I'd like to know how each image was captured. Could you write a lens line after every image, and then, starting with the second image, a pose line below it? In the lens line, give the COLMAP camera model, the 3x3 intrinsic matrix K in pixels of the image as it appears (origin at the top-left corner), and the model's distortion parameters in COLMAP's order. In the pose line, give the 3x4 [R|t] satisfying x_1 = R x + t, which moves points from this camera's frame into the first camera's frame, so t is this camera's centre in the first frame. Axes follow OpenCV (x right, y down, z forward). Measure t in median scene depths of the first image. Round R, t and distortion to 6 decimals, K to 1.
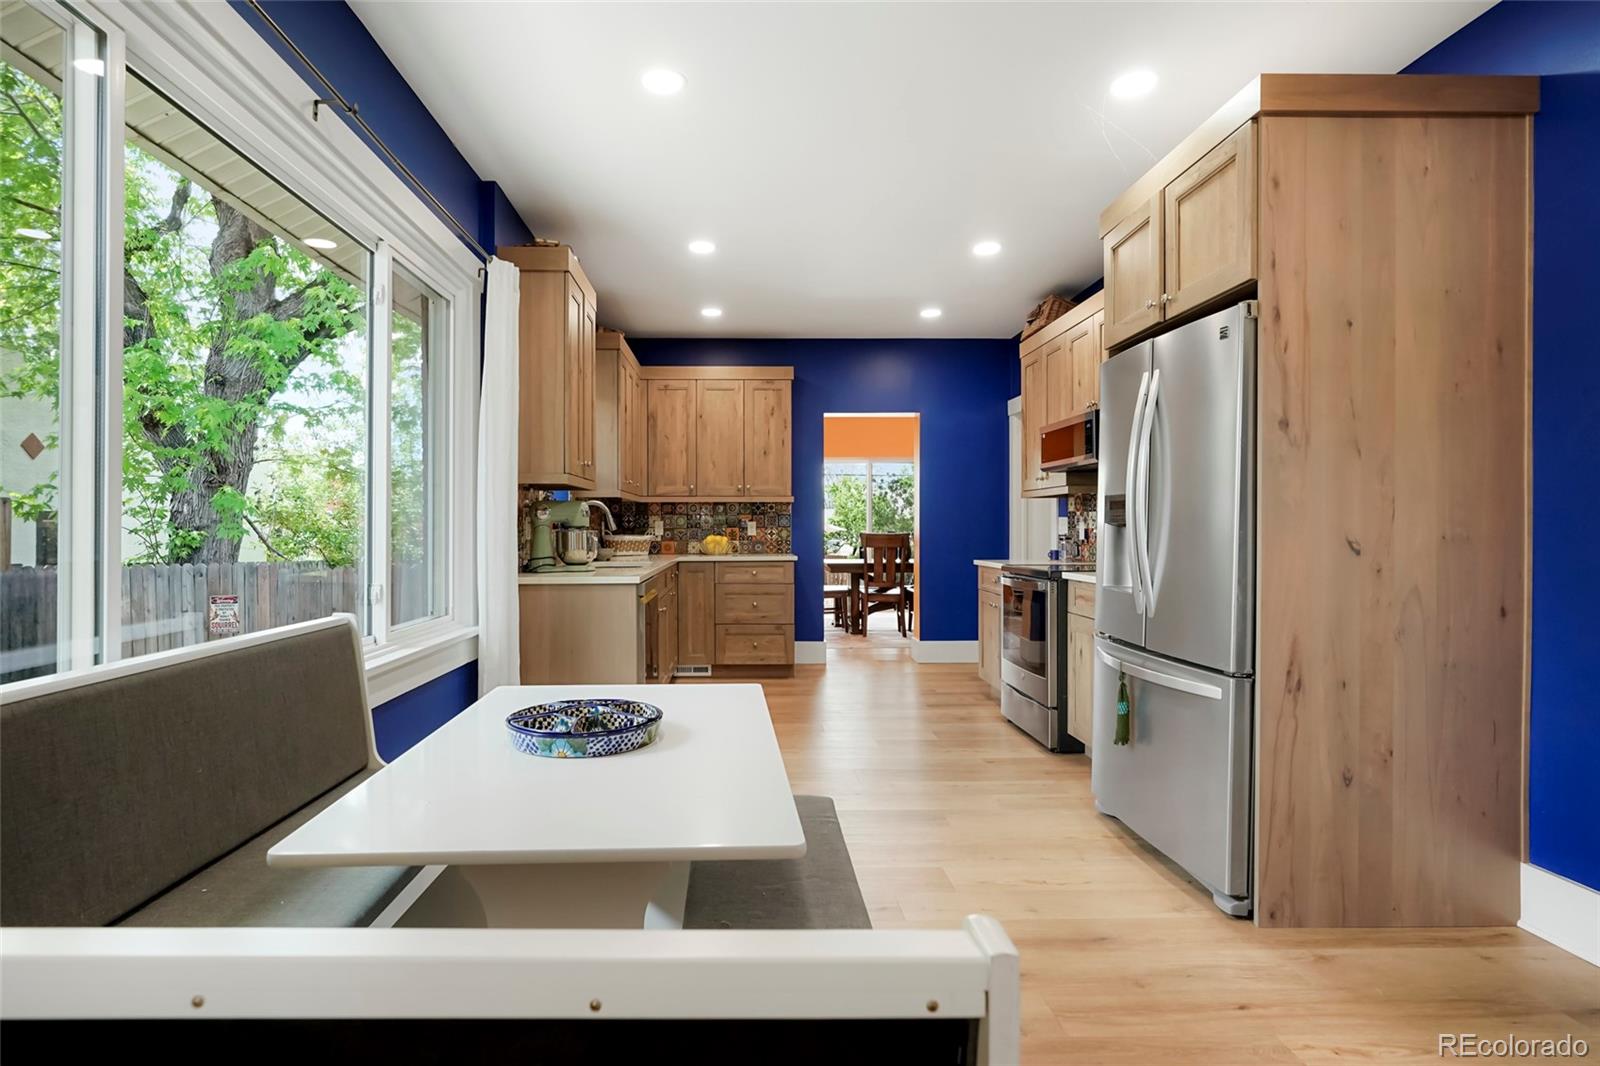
lens RADIAL K [[802.0, 0, 759.8], [0, 802.0, 535.3], [0, 0, 1]] dist [-0.008109, 0.003189]
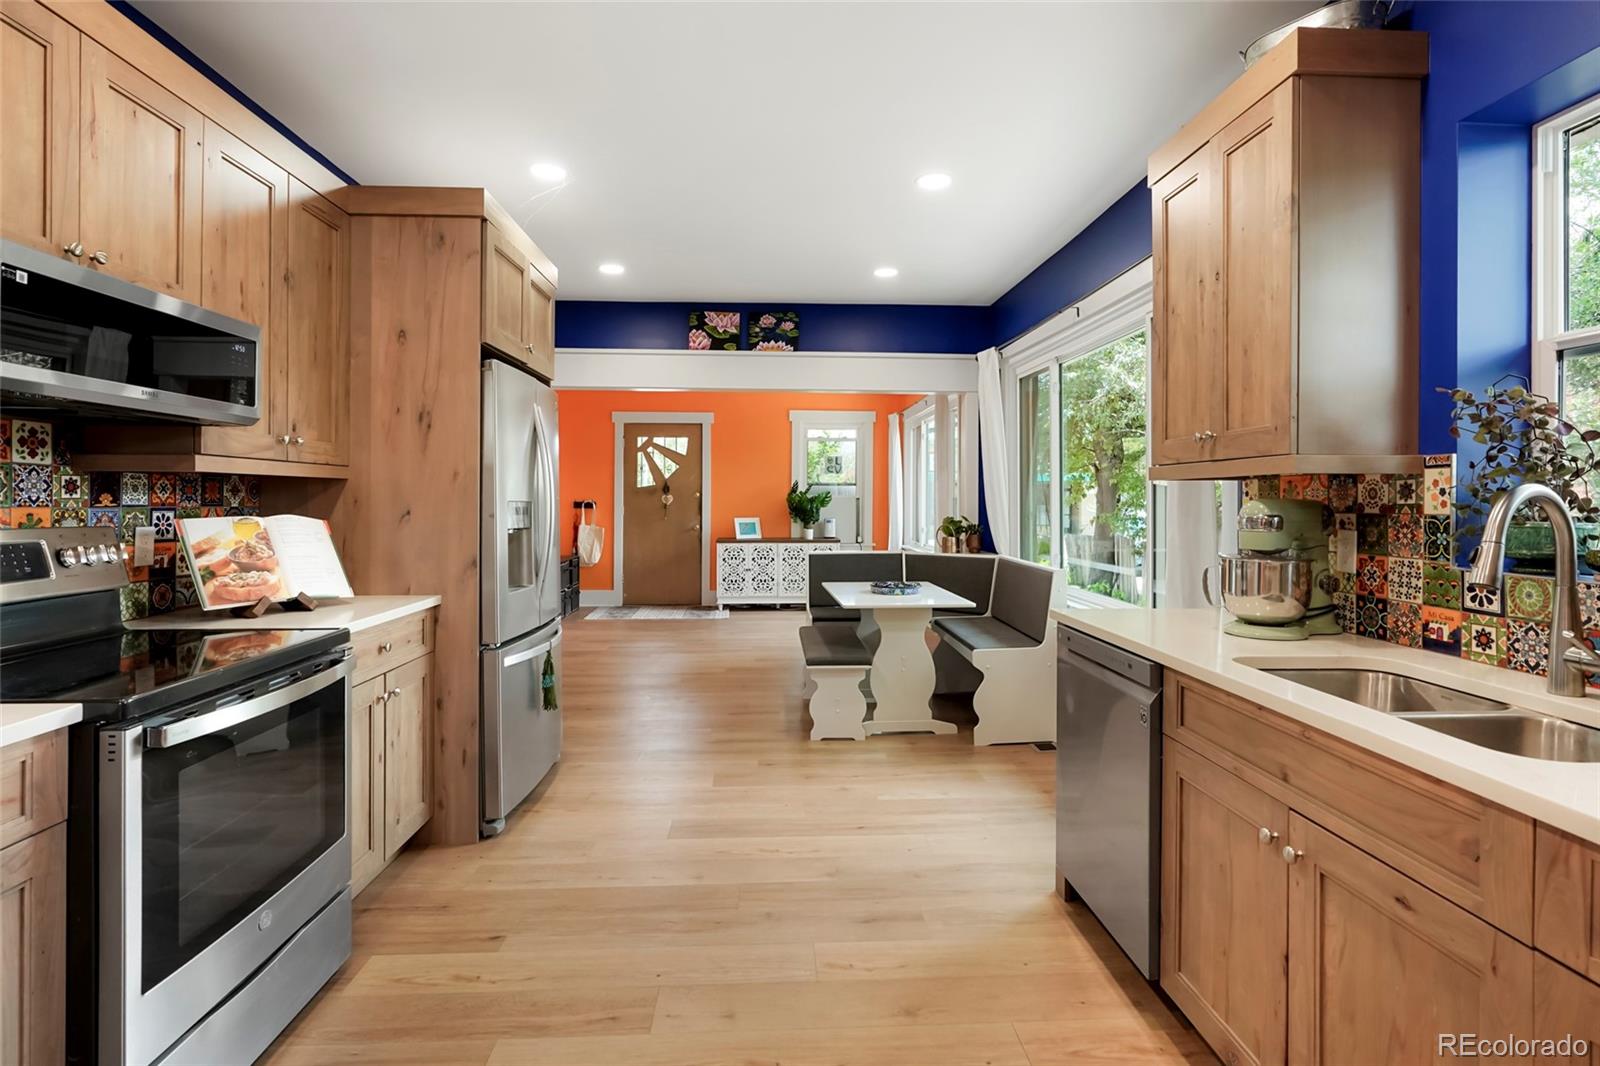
lens RADIAL K [[802.0, 0, 809.5], [0, 802.0, 500.1], [0, 0, 1]] dist [-0.008109, 0.003189]
pose [[-0.999225, -0.002561, -0.039281, 0.051848], [-0.003023, 0.999927, 0.011715, -0.032648], [0.039248, 0.011825, -0.999160, 1.036143]]
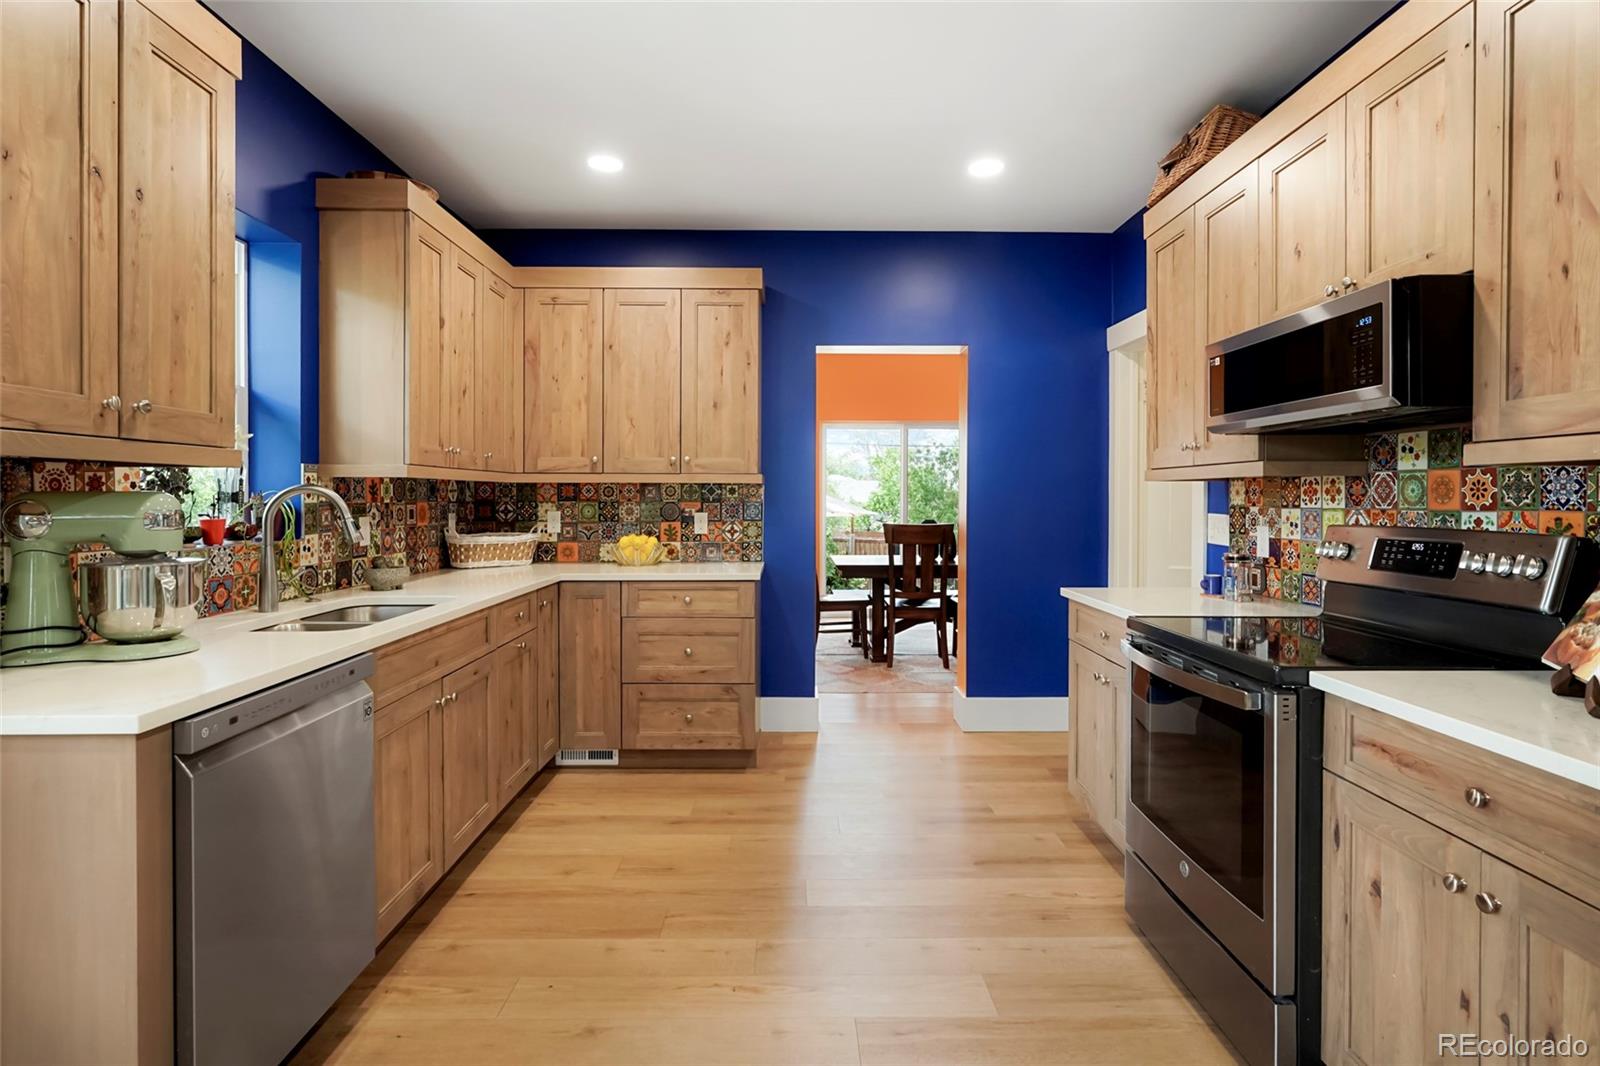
lens RADIAL K [[802.0, 0, 806.8], [0, 802.0, 501.8], [0, 0, 1]] dist [-0.008109, 0.003189]
pose [[0.999968, 0.004378, 0.006664, 0.079415], [-0.004349, 0.999981, -0.004338, -0.025617], [-0.006683, 0.004309, 0.999968, 0.393938]]
